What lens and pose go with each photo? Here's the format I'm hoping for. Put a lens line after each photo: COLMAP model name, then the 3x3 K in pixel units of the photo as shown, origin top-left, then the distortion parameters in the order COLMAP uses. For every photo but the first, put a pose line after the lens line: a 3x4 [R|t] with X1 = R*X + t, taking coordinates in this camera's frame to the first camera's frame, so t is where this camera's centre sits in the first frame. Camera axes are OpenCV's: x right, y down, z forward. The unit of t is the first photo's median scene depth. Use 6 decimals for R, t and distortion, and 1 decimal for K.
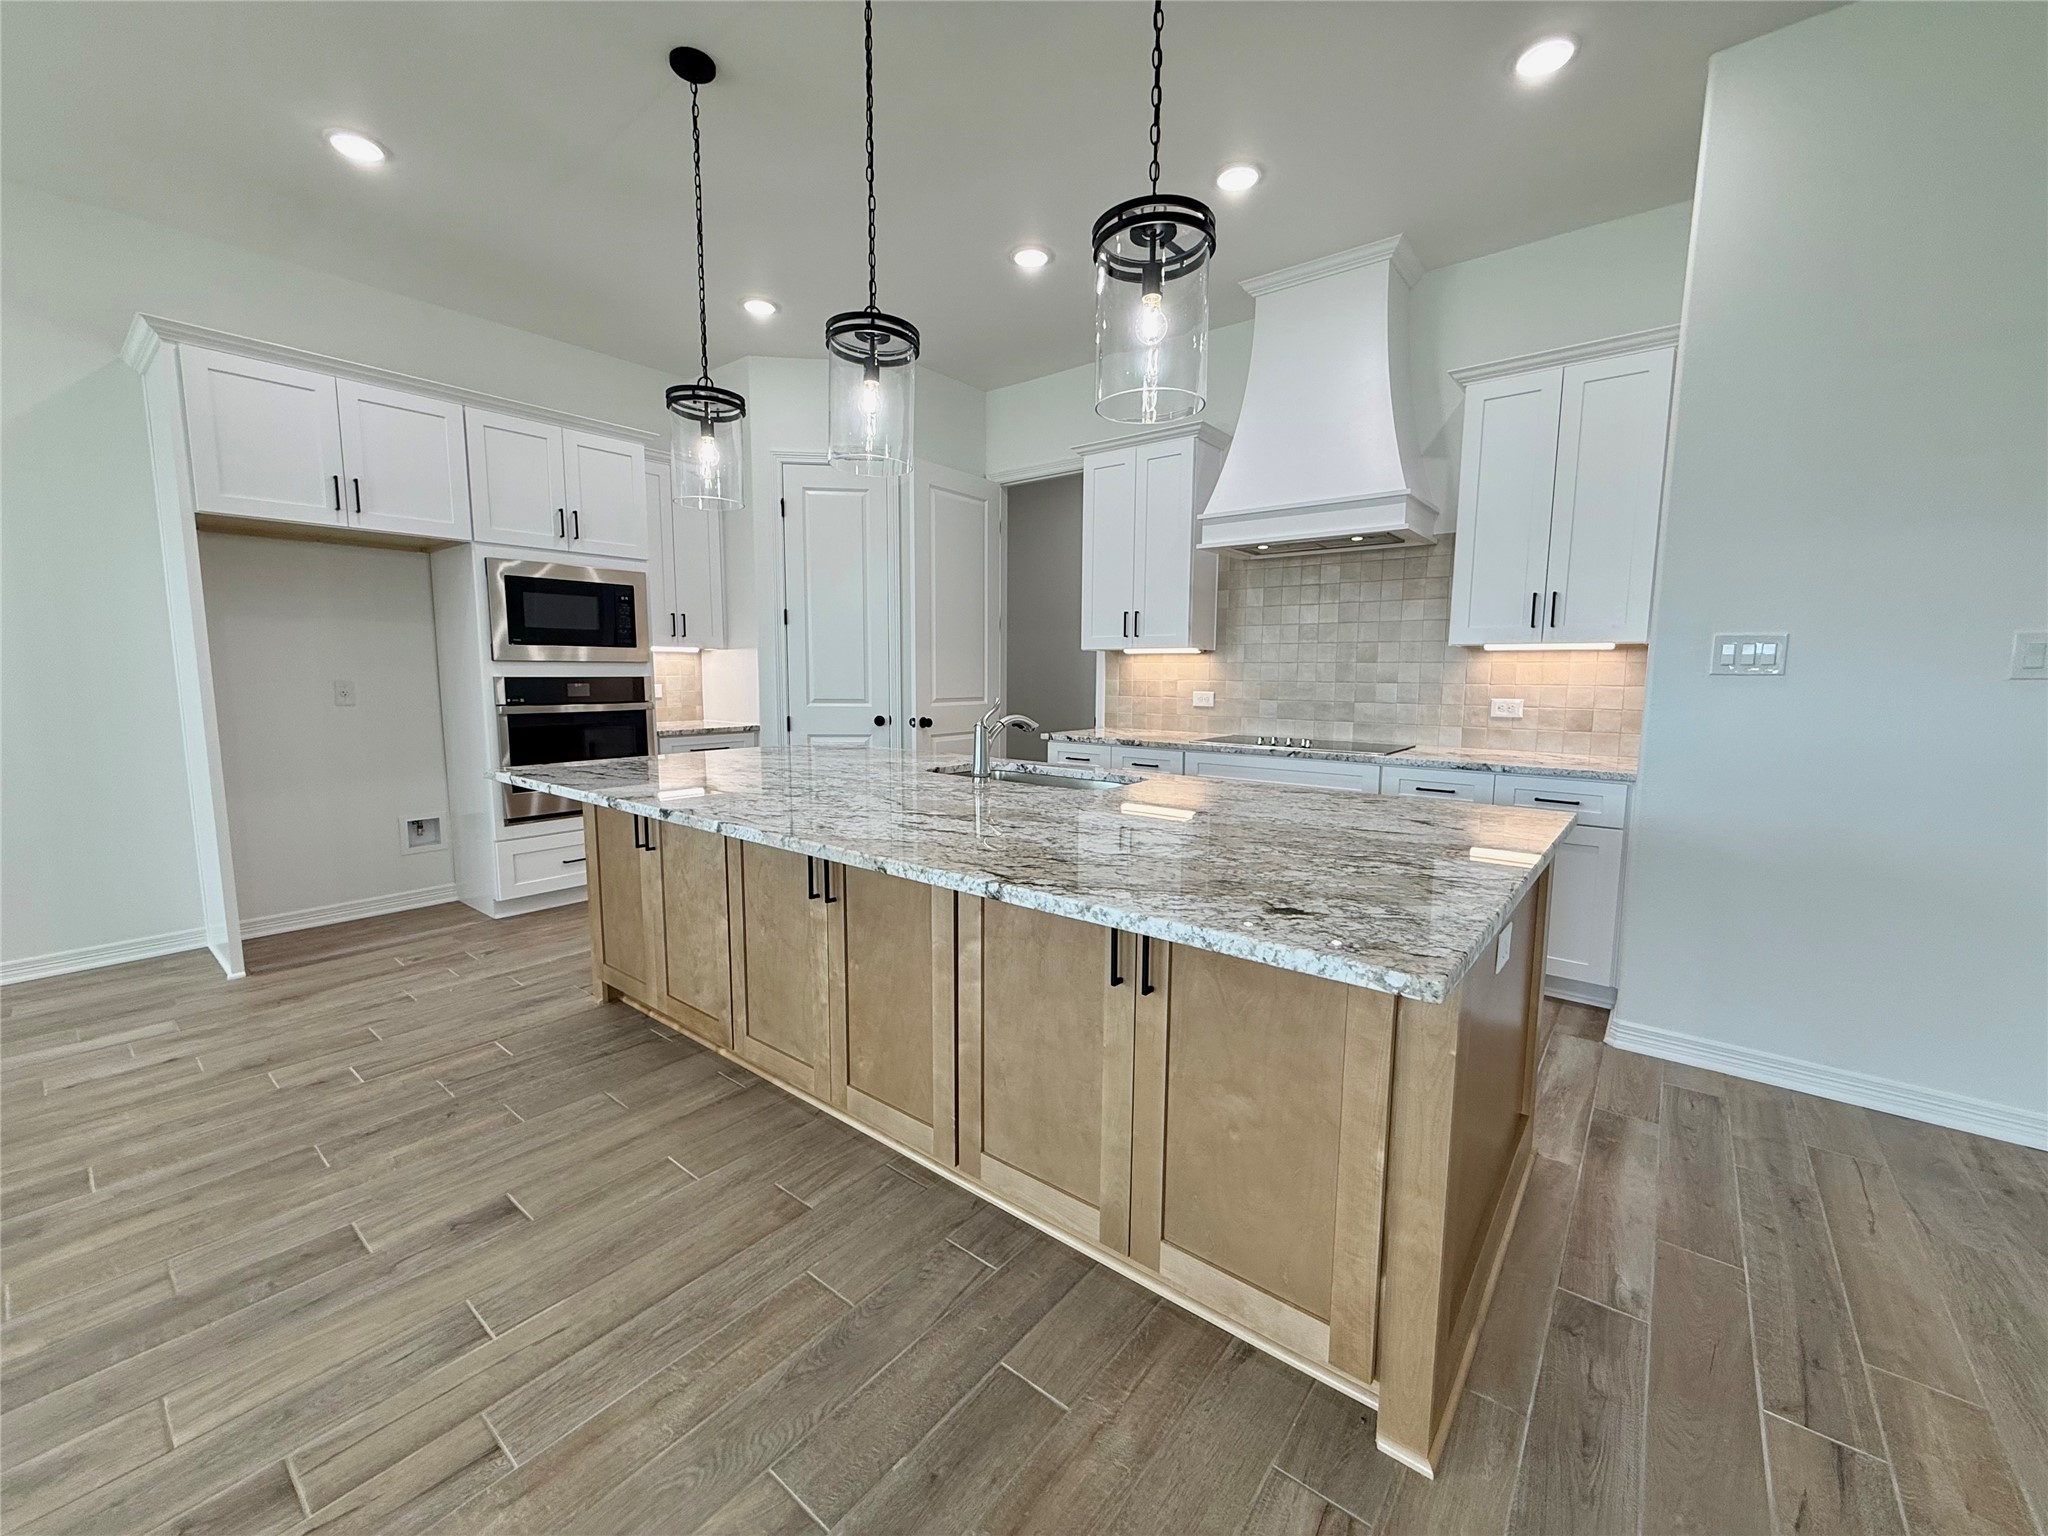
lens RADIAL K [[818.5, 0, 1021.5], [0, 818.5, 767.3], [0, 0, 1]] dist [-0.000108, 0.000148]
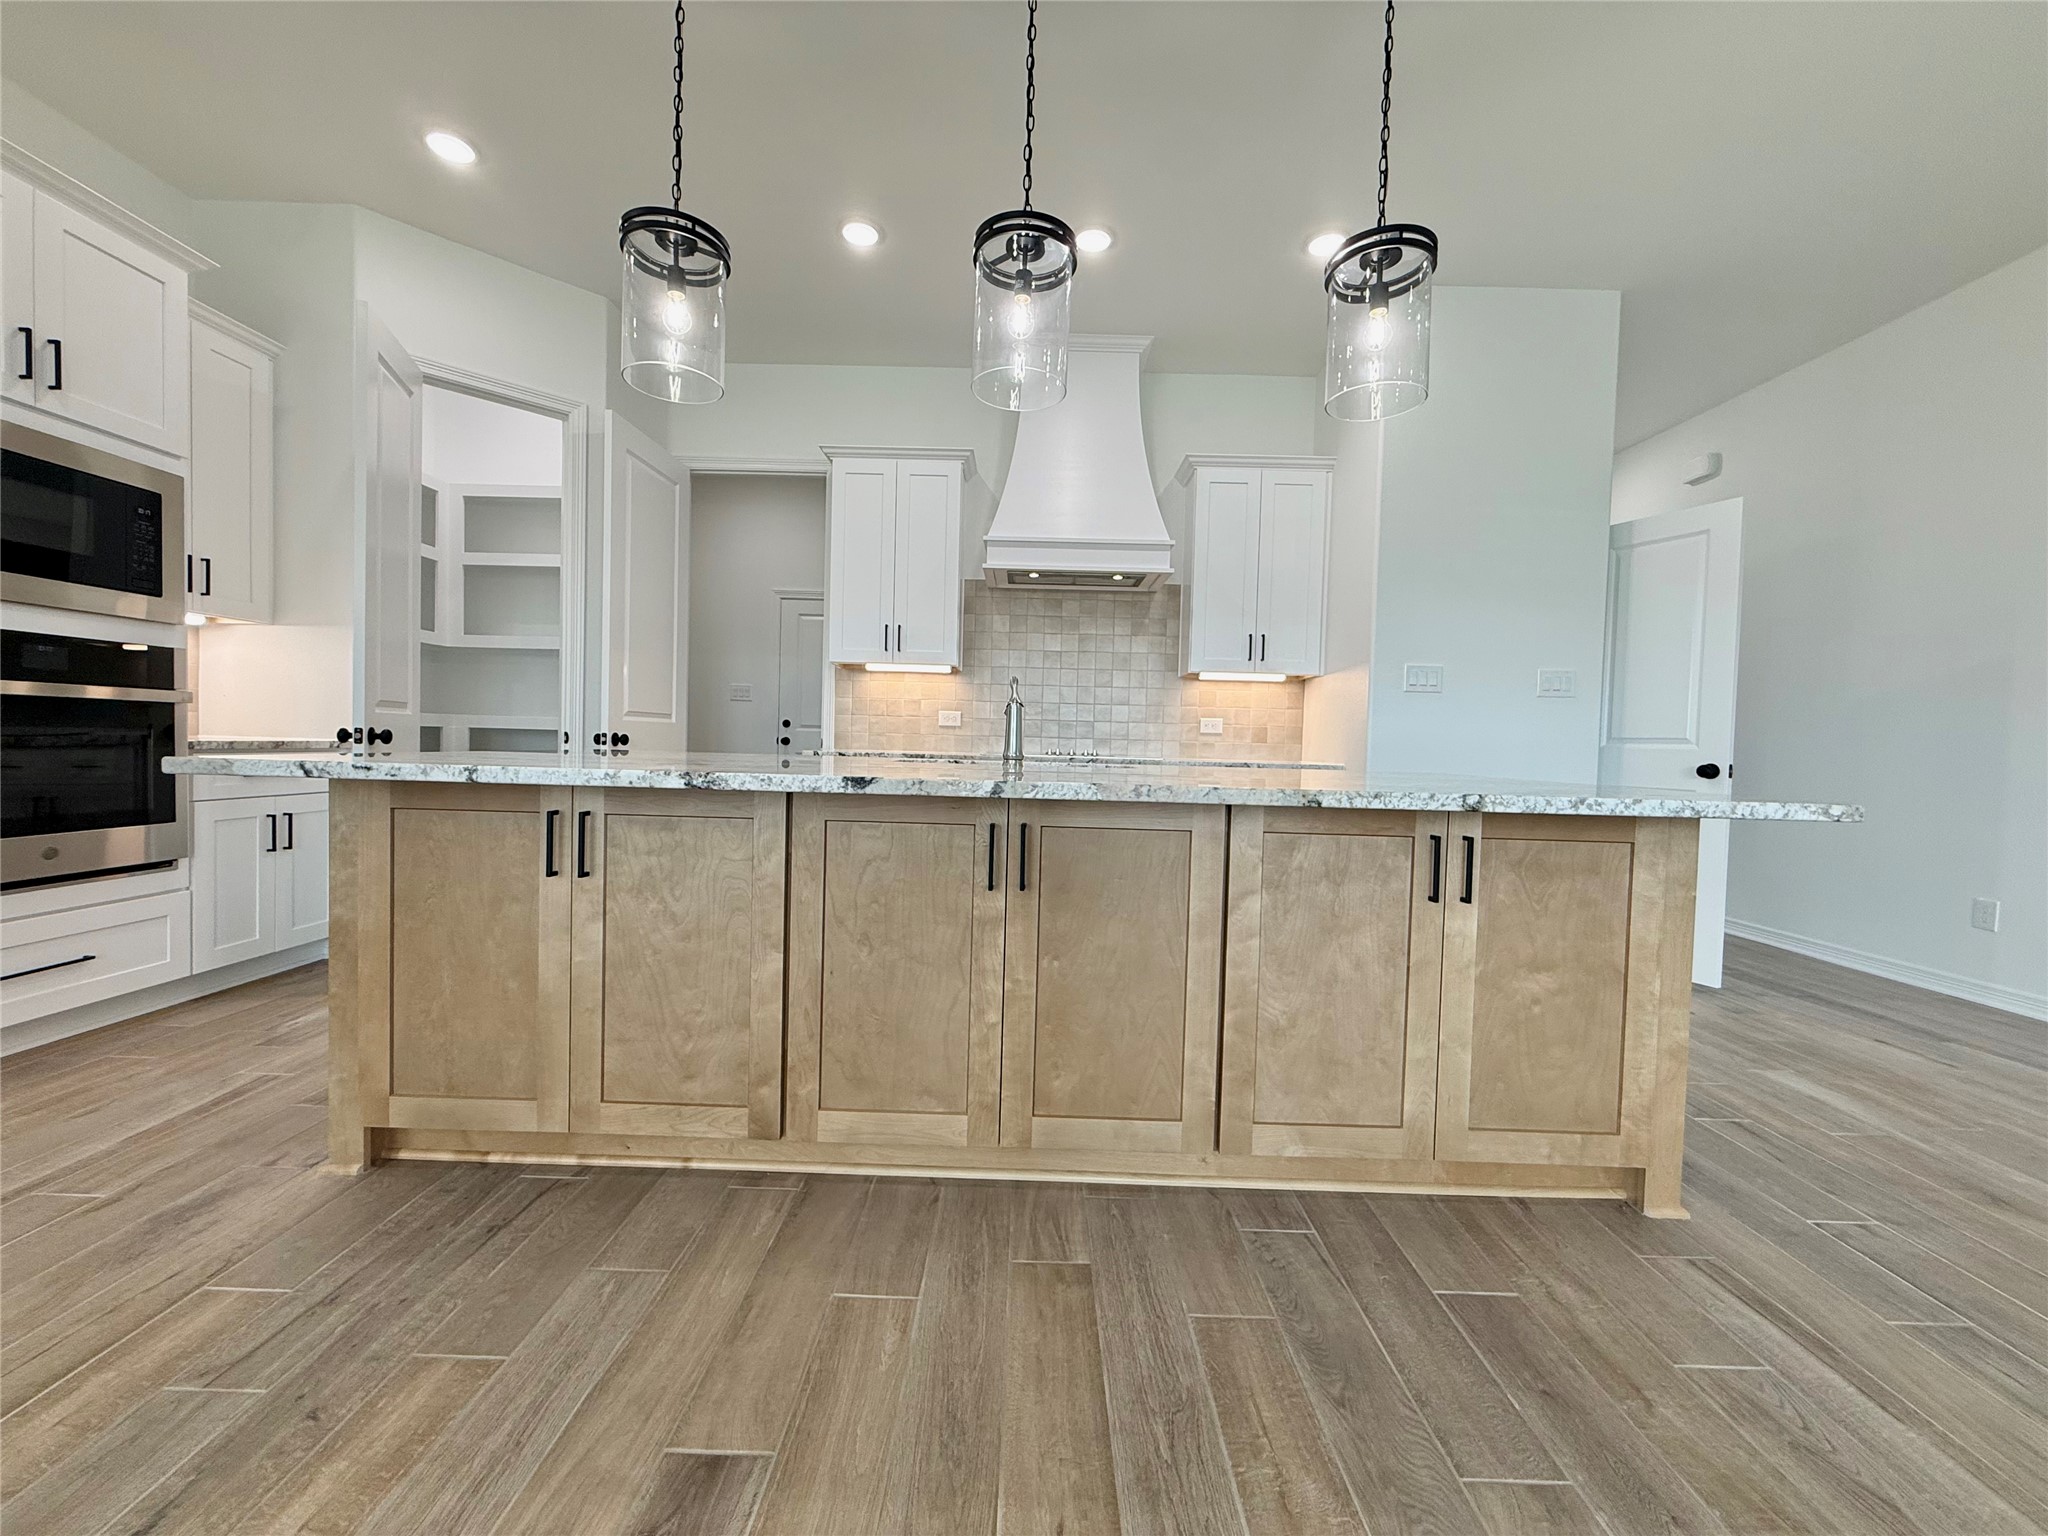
lens RADIAL K [[818.5, 0, 1023.0], [0, 818.5, 766.5], [0, 0, 1]] dist [-0.000108, 0.000148]
pose [[0.784690, -0.002894, 0.619881, -0.423442], [0.050892, 0.996914, -0.059769, 0.051498], [-0.617795, 0.078447, 0.782416, 0.197525]]
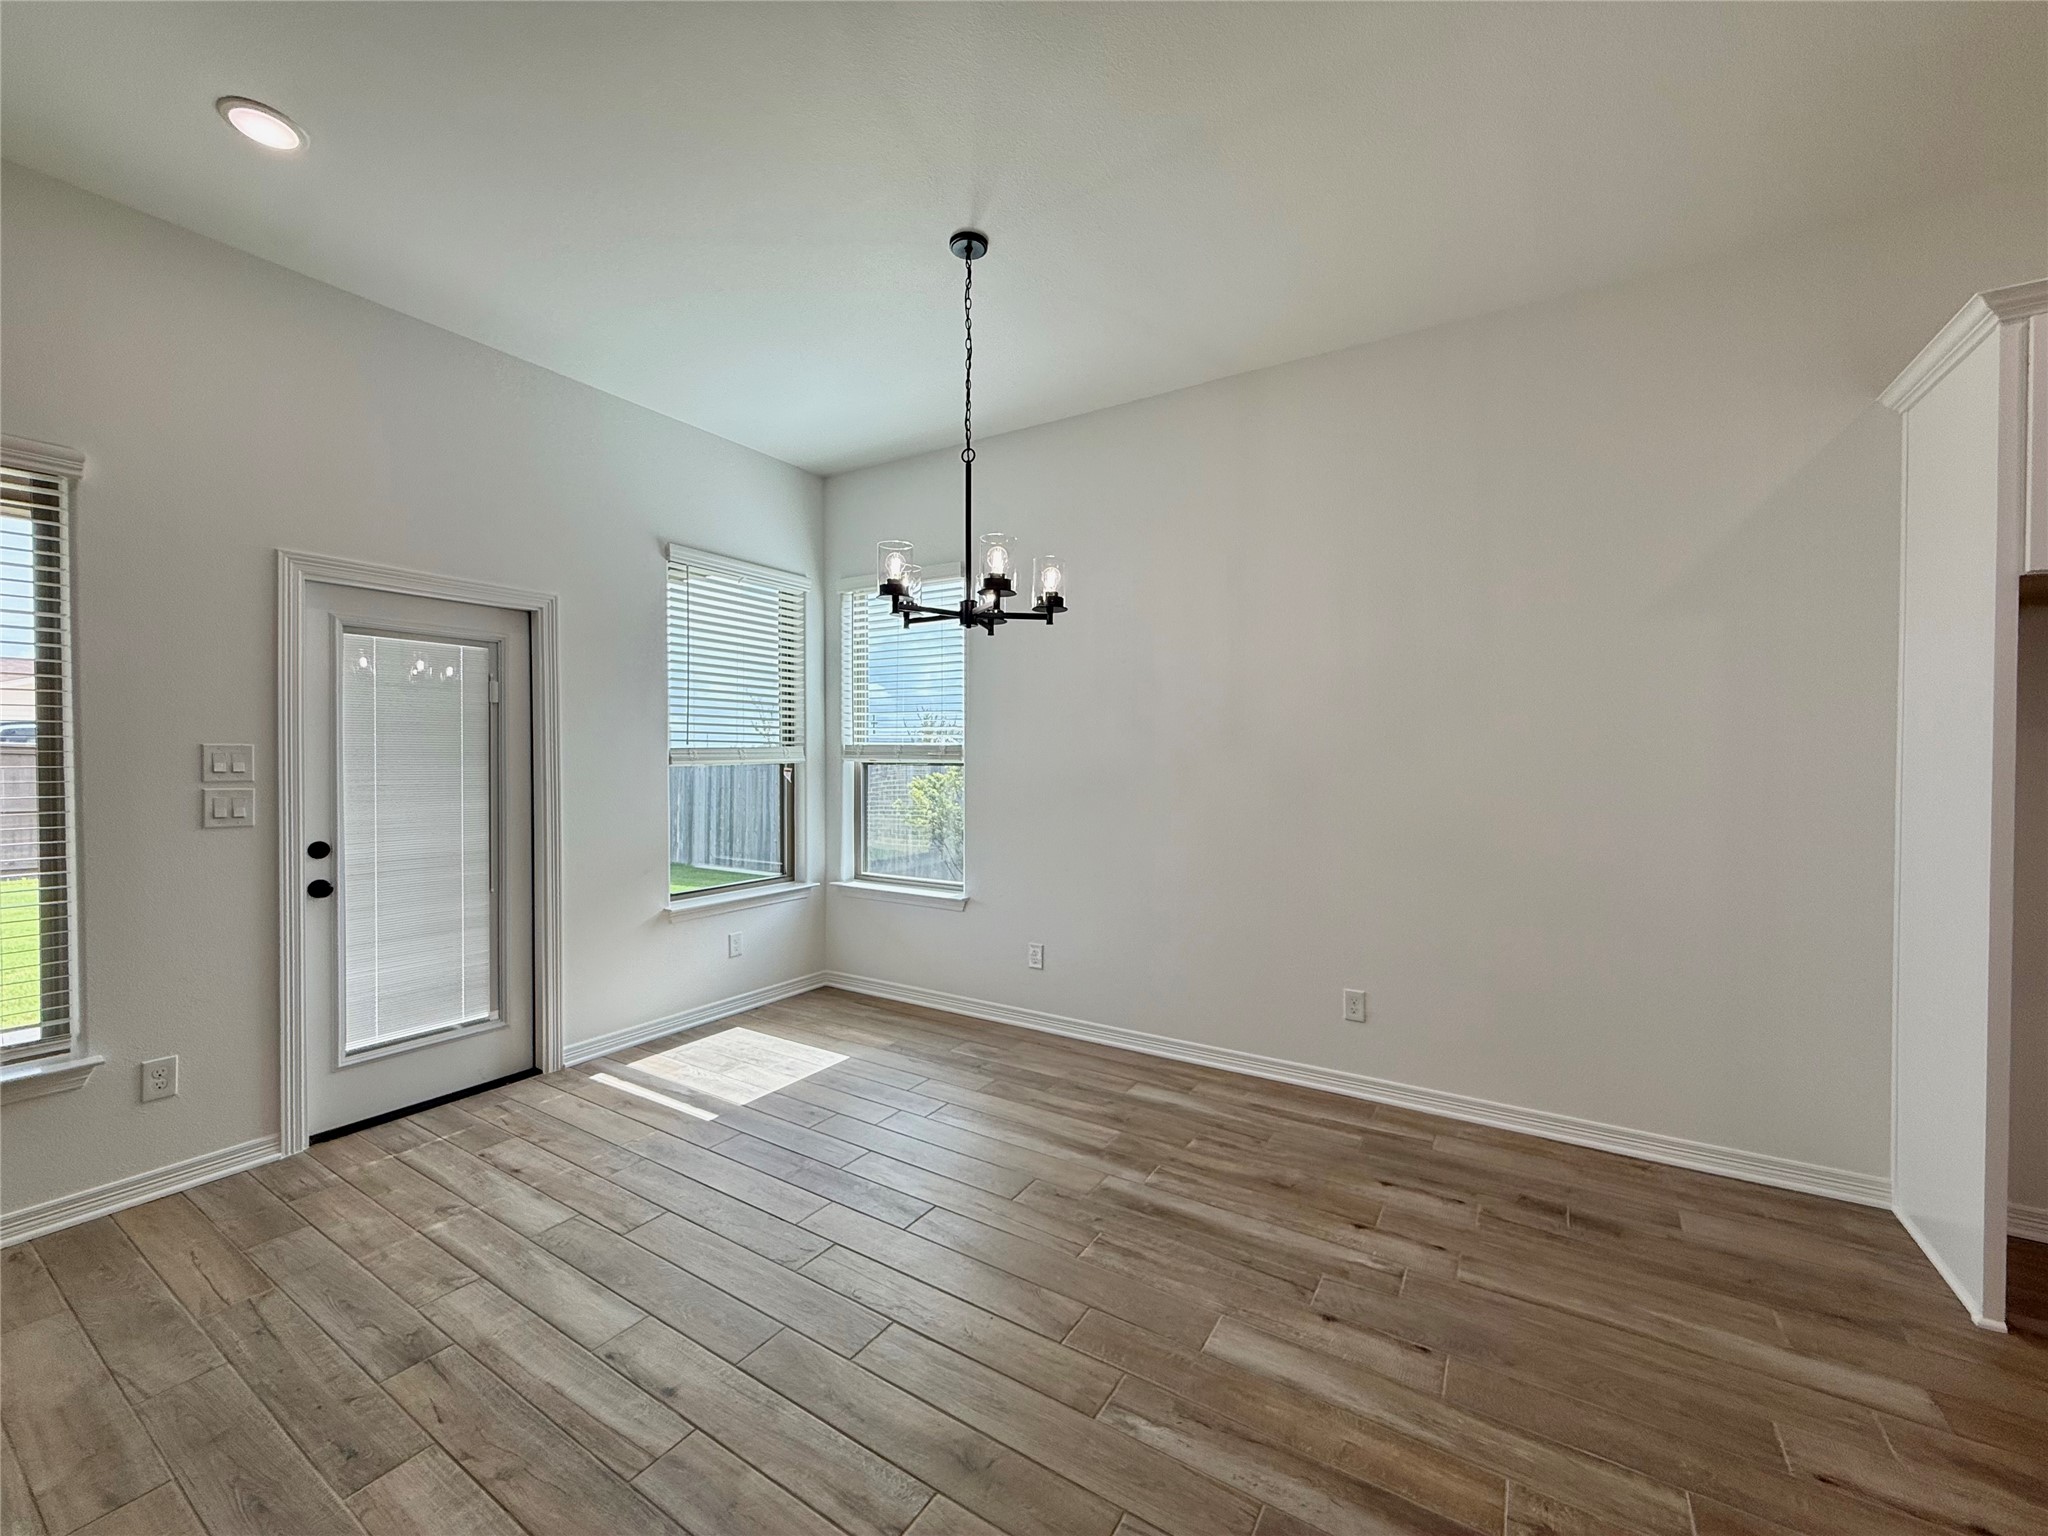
lens RADIAL K [[818.5, 0, 1021.7], [0, 818.5, 768.9], [0, 0, 1]] dist [-0.000108, 0.000148]
pose [[0.112723, 0.010870, -0.993567, -0.399572], [-0.119414, 0.992841, -0.002686, -0.059466], [0.986425, 0.118948, 0.113214, 0.159497]]
